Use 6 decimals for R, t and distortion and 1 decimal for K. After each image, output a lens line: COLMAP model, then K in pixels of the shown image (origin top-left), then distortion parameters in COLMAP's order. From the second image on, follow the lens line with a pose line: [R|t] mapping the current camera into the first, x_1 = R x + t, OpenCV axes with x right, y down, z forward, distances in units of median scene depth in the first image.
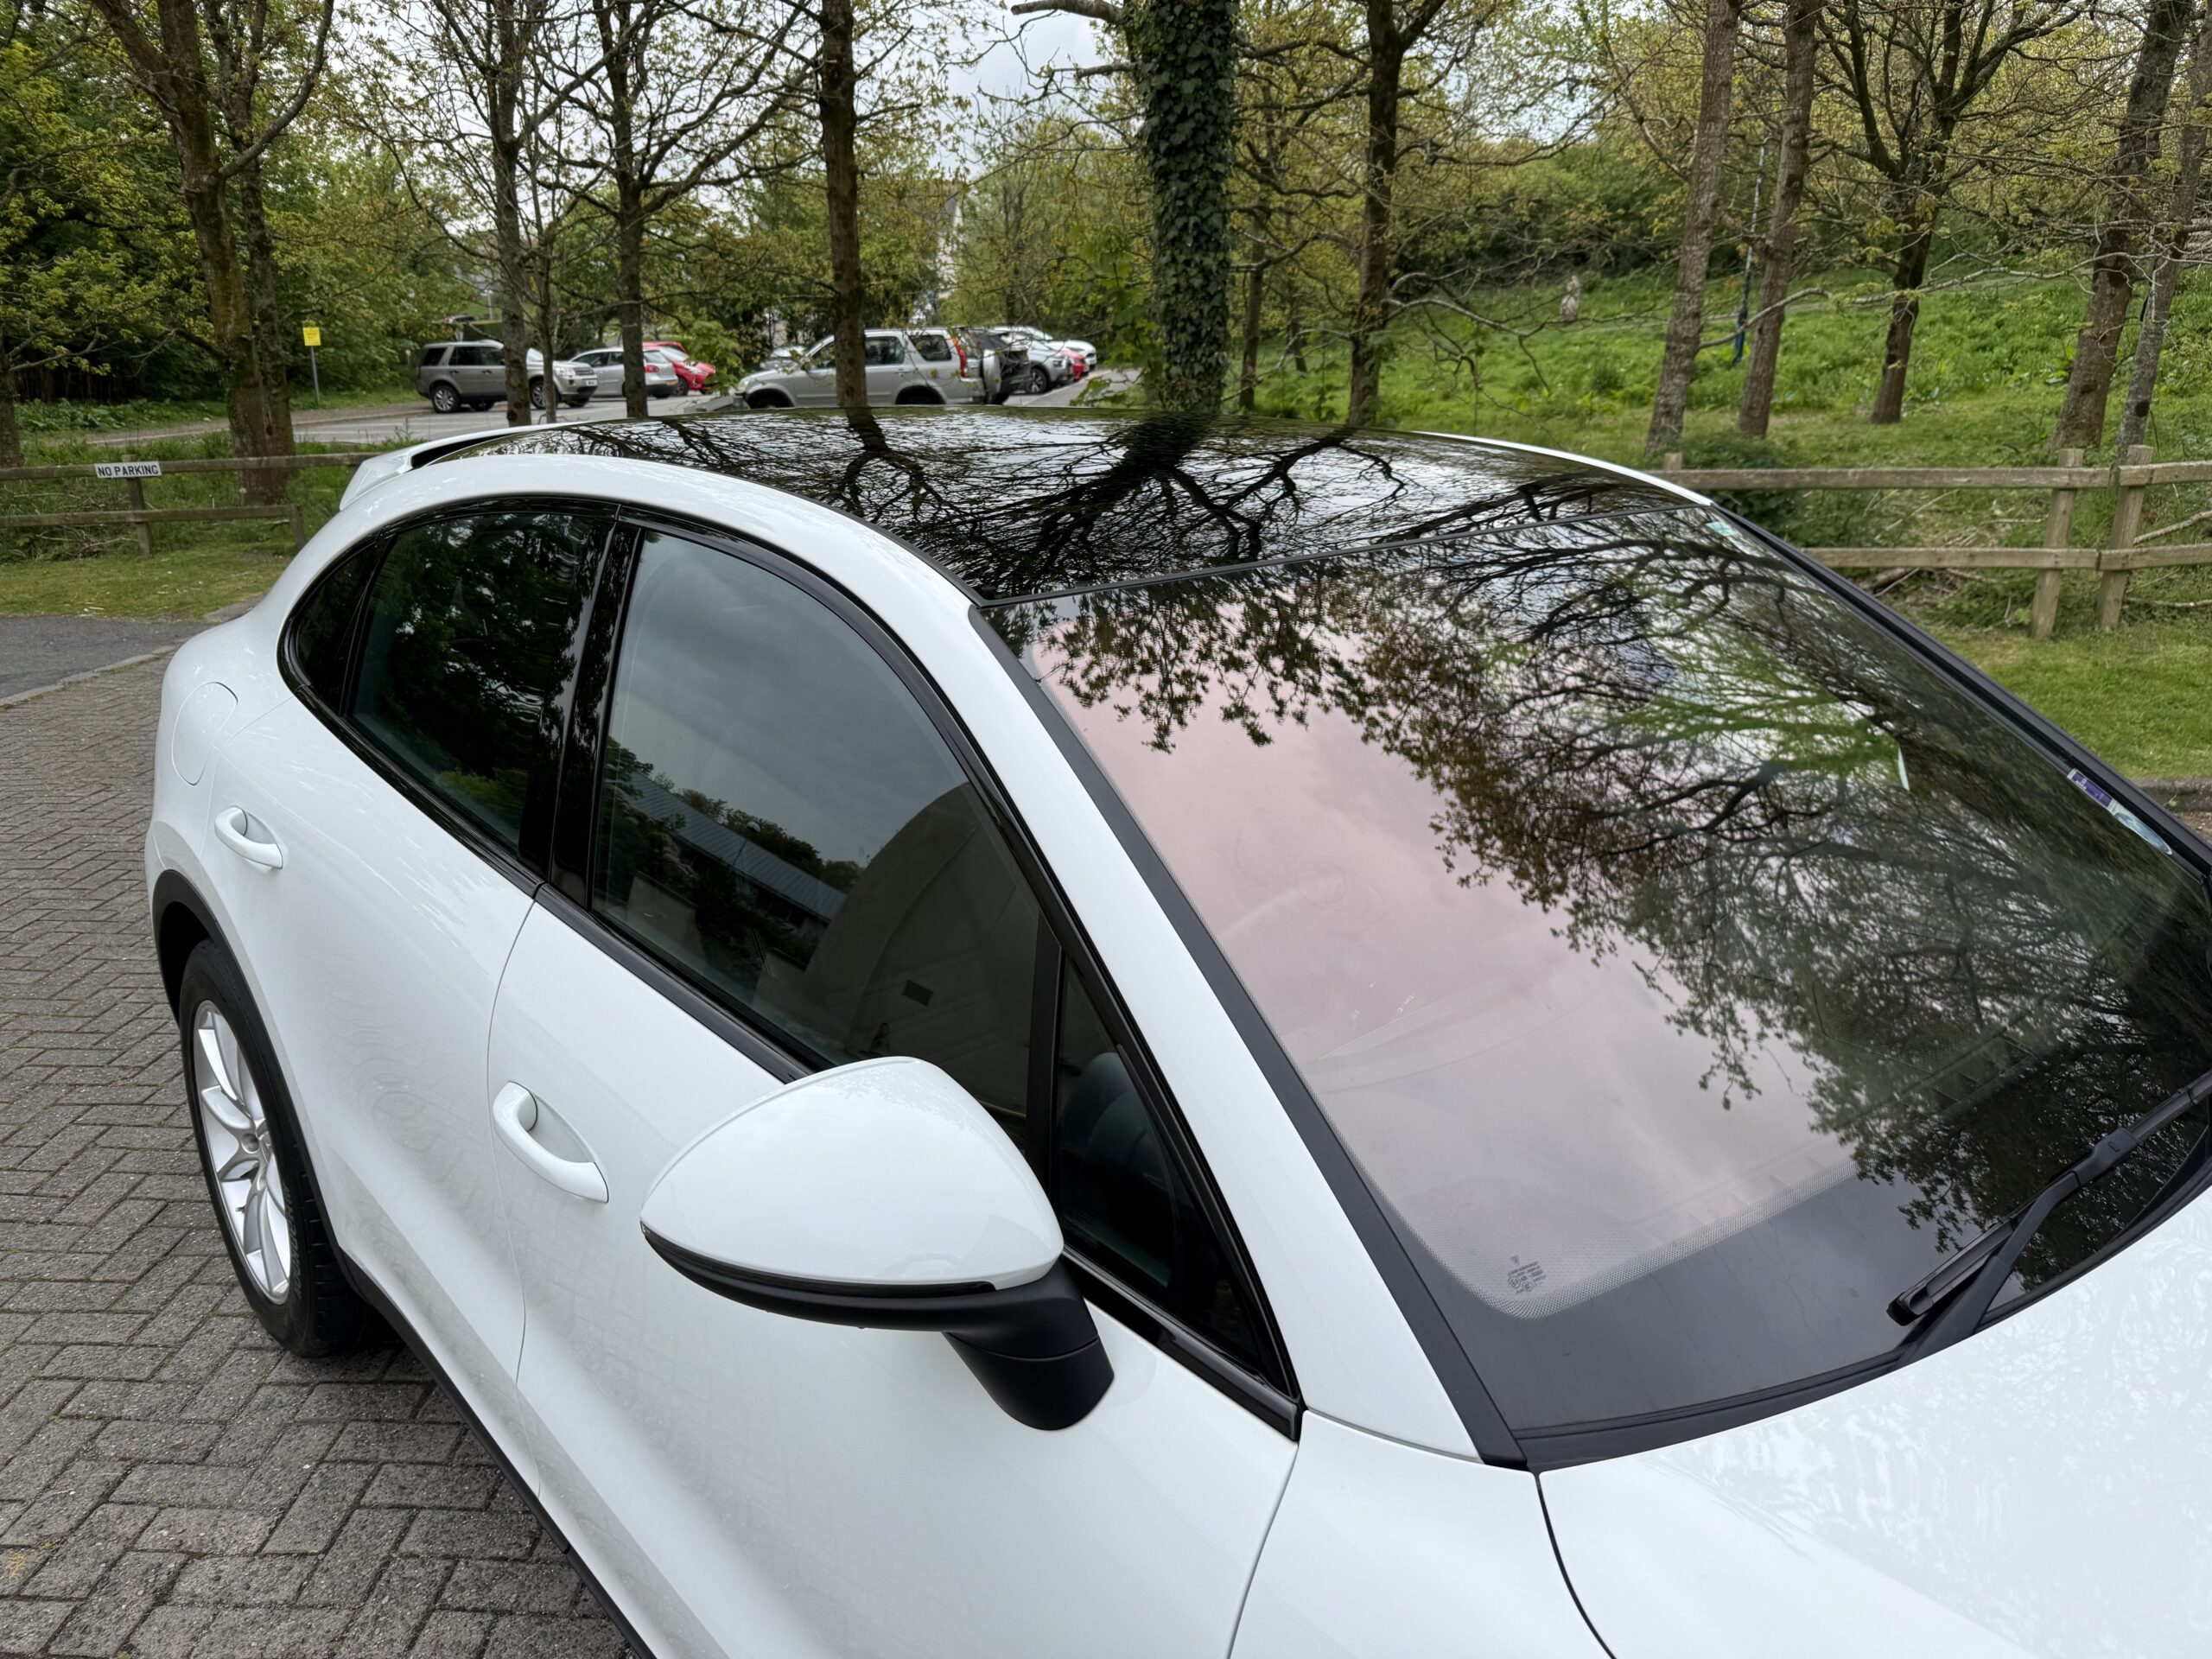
lens RADIAL K [[1594.1, 0, 1098.7], [0, 1594.1, 813.5], [0, 0, 1]] dist [0.015073, -0.027175]
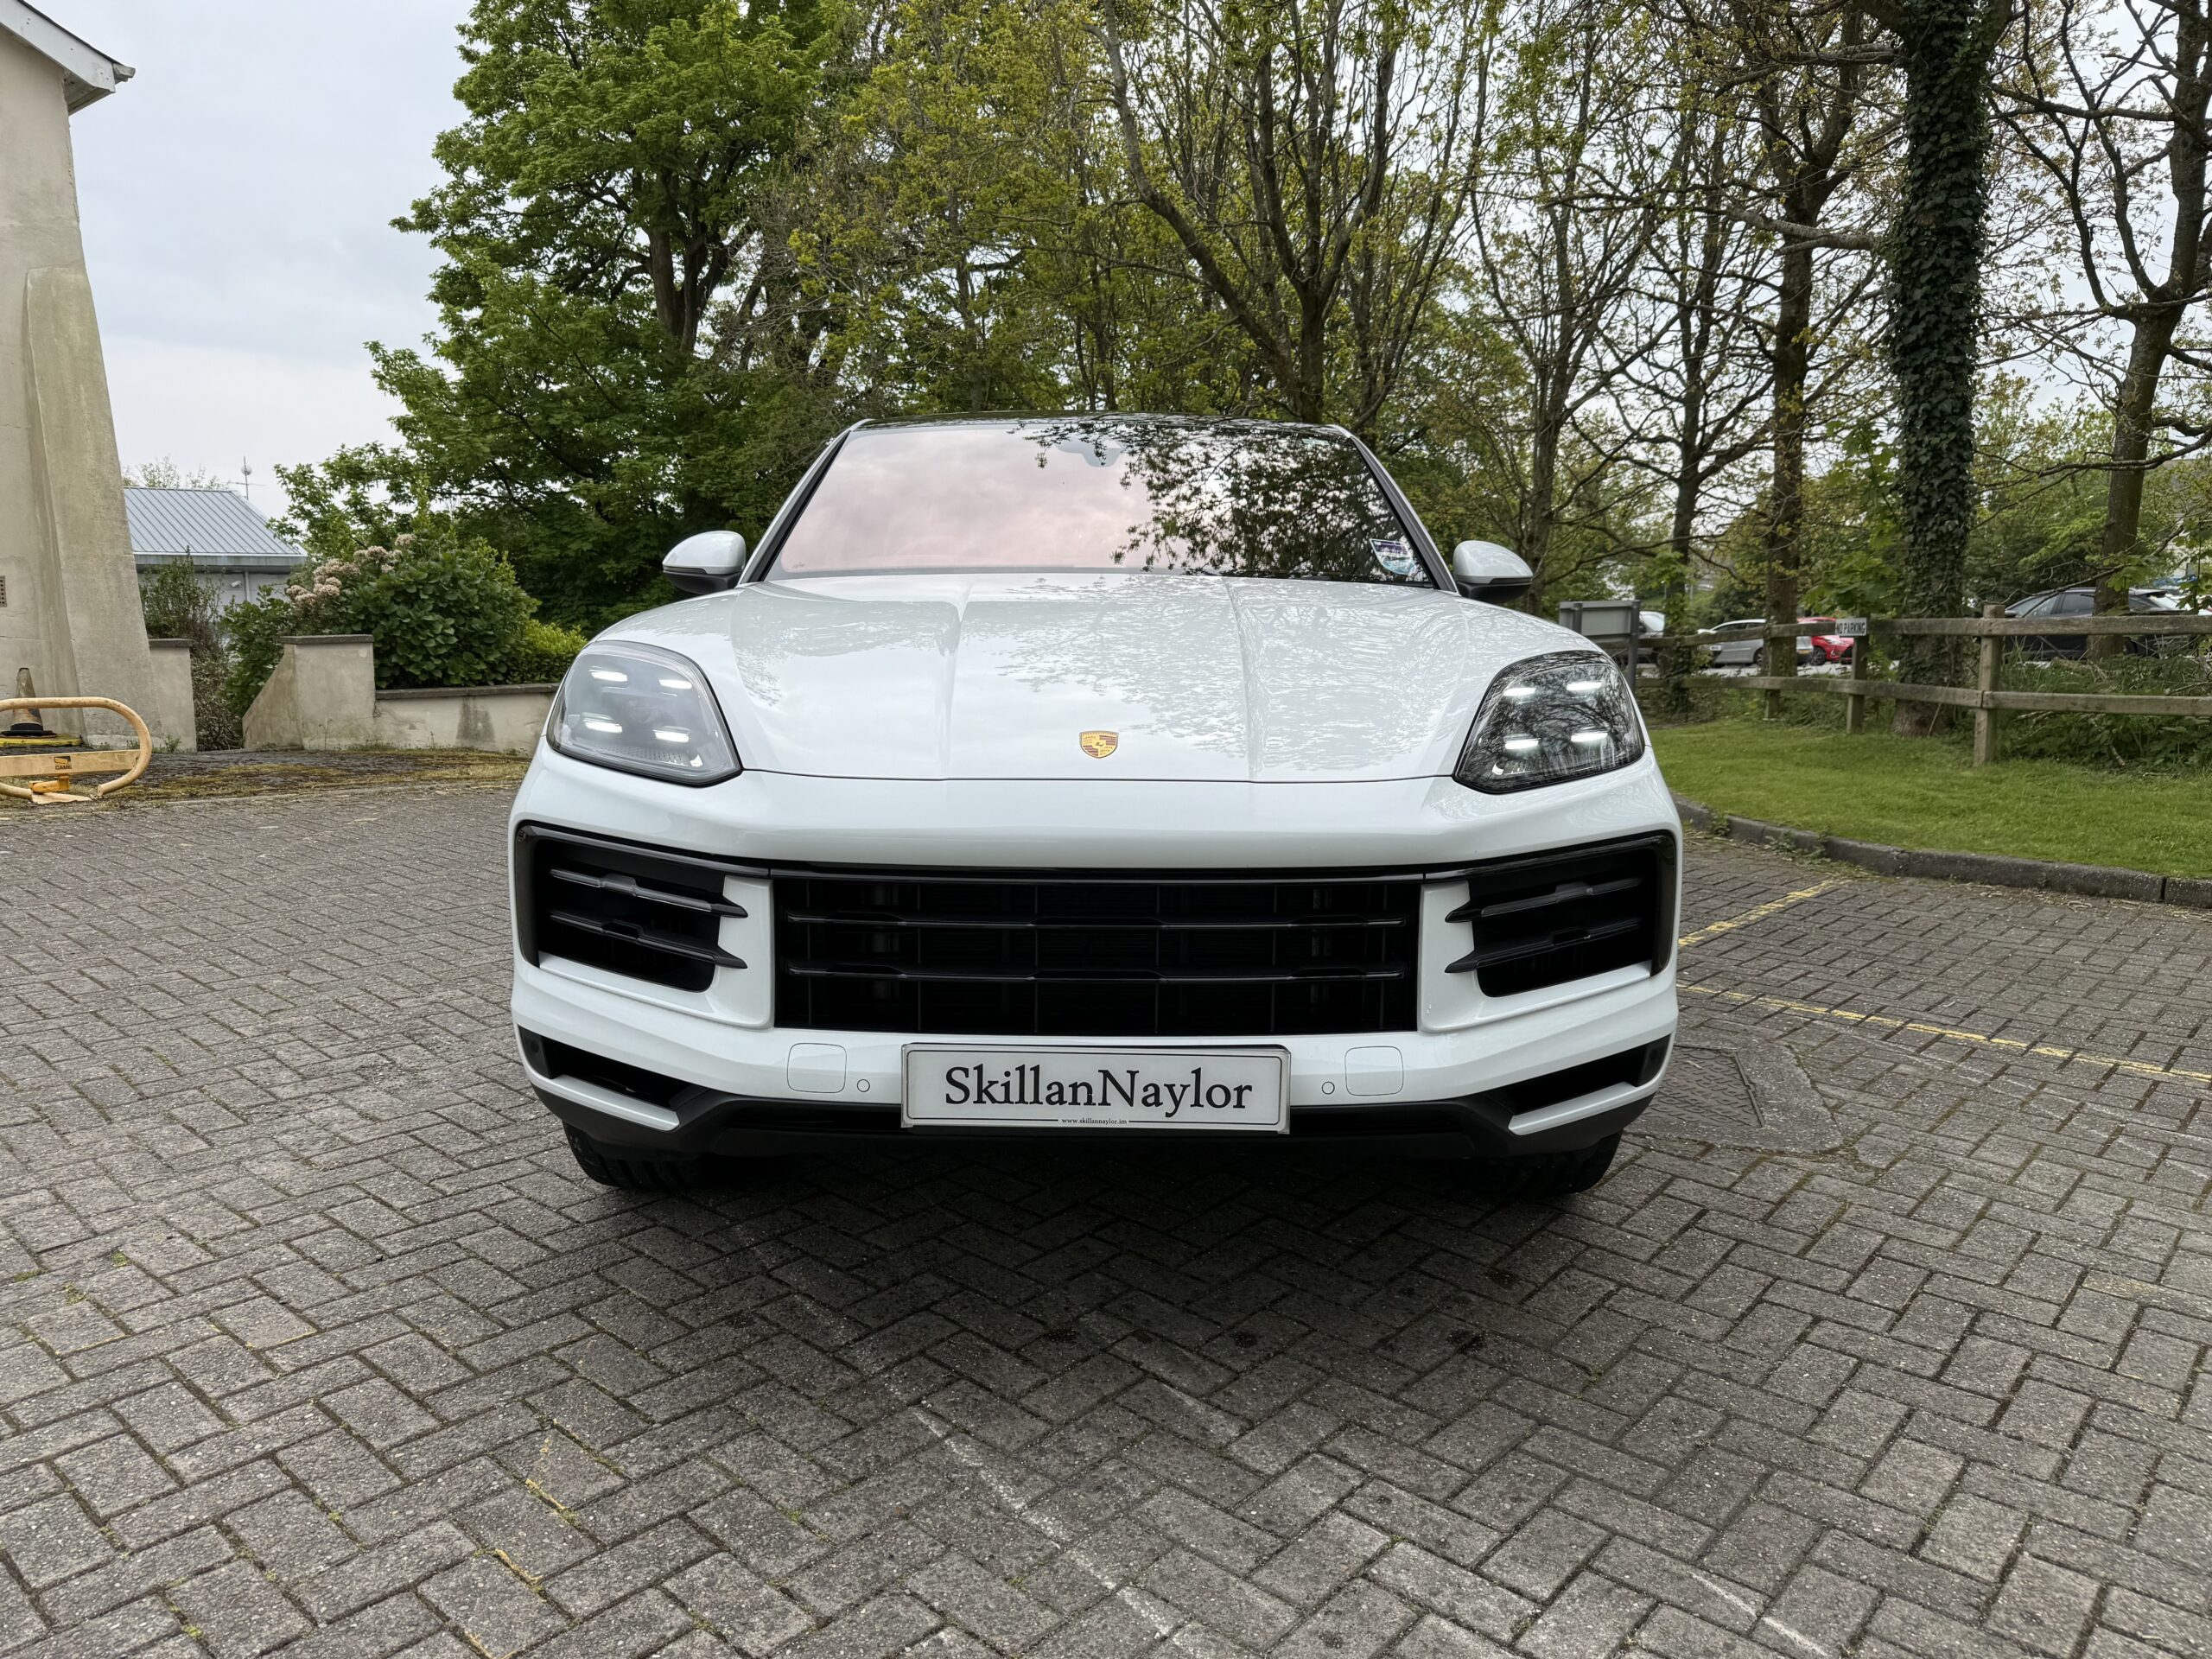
lens RADIAL K [[1594.1, 0, 1113.4], [0, 1594.1, 795.6], [0, 0, 1]] dist [0.015073, -0.027175]
pose [[0.746651, 0.078799, -0.660532, 0.169911], [-0.202130, 0.972885, -0.112422, 0.056876], [0.633763, 0.217453, 0.742334, -0.054193]]
